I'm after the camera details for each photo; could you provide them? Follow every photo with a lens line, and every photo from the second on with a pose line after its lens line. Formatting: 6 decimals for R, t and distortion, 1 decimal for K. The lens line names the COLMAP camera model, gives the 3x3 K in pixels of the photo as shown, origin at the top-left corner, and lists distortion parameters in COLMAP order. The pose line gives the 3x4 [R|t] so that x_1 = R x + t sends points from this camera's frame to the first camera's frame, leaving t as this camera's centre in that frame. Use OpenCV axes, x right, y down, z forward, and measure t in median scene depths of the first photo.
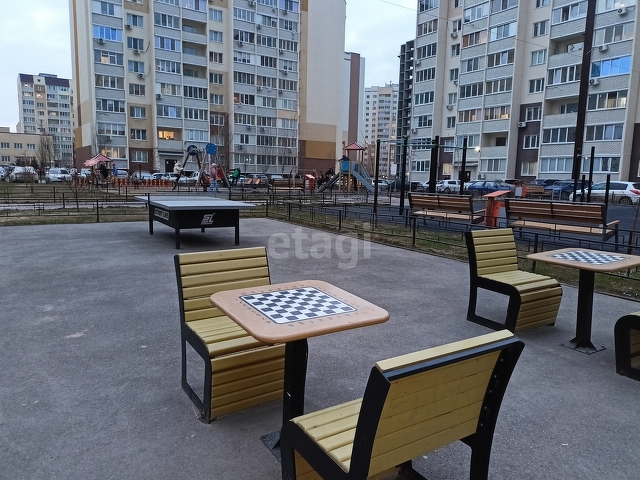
lens RADIAL K [[475.0, 0, 321.8], [0, 475.0, 239.7], [0, 0, 1]] dist [0.021789, -0.029463]
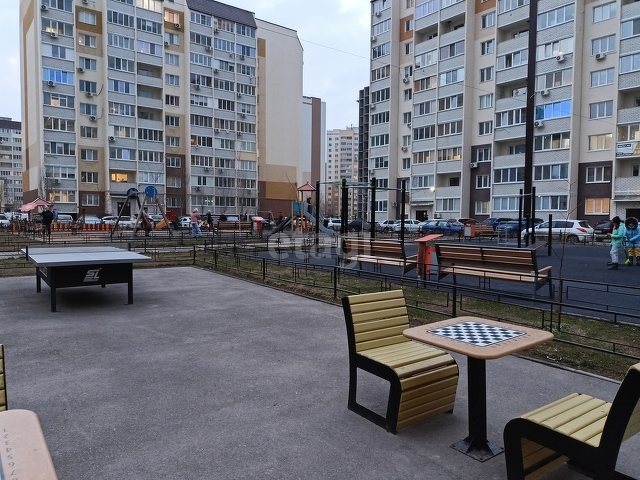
lens RADIAL K [[475.0, 0, 320.2], [0, 475.0, 240.0], [0, 0, 1]] dist [0.021789, -0.029463]
pose [[0.997559, -0.016559, 0.067833, 0.016715], [0.022123, 0.996378, -0.082108, -0.003761], [-0.066227, 0.083408, 0.994312, 0.014932]]
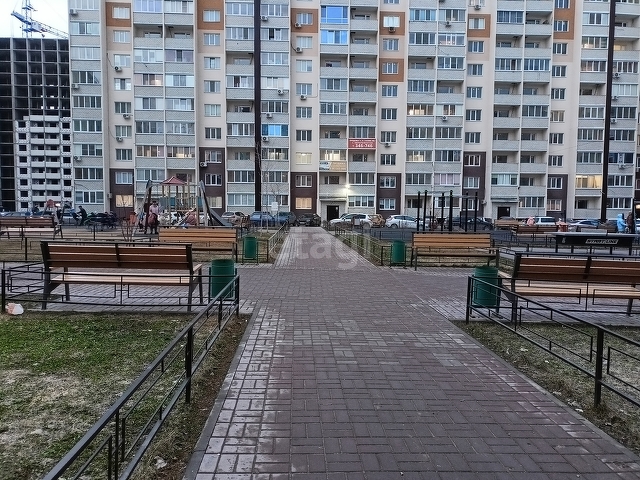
lens RADIAL K [[441.3, 0, 318.6], [0, 441.3, 241.5], [0, 0, 1]] dist [0.006116, -0.002403]
pose [[0.526823, -0.064932, 0.847491, -0.332864], [0.109677, 0.993935, 0.007974, -0.029370], [-0.842869, 0.088749, 0.530750, 0.191590]]
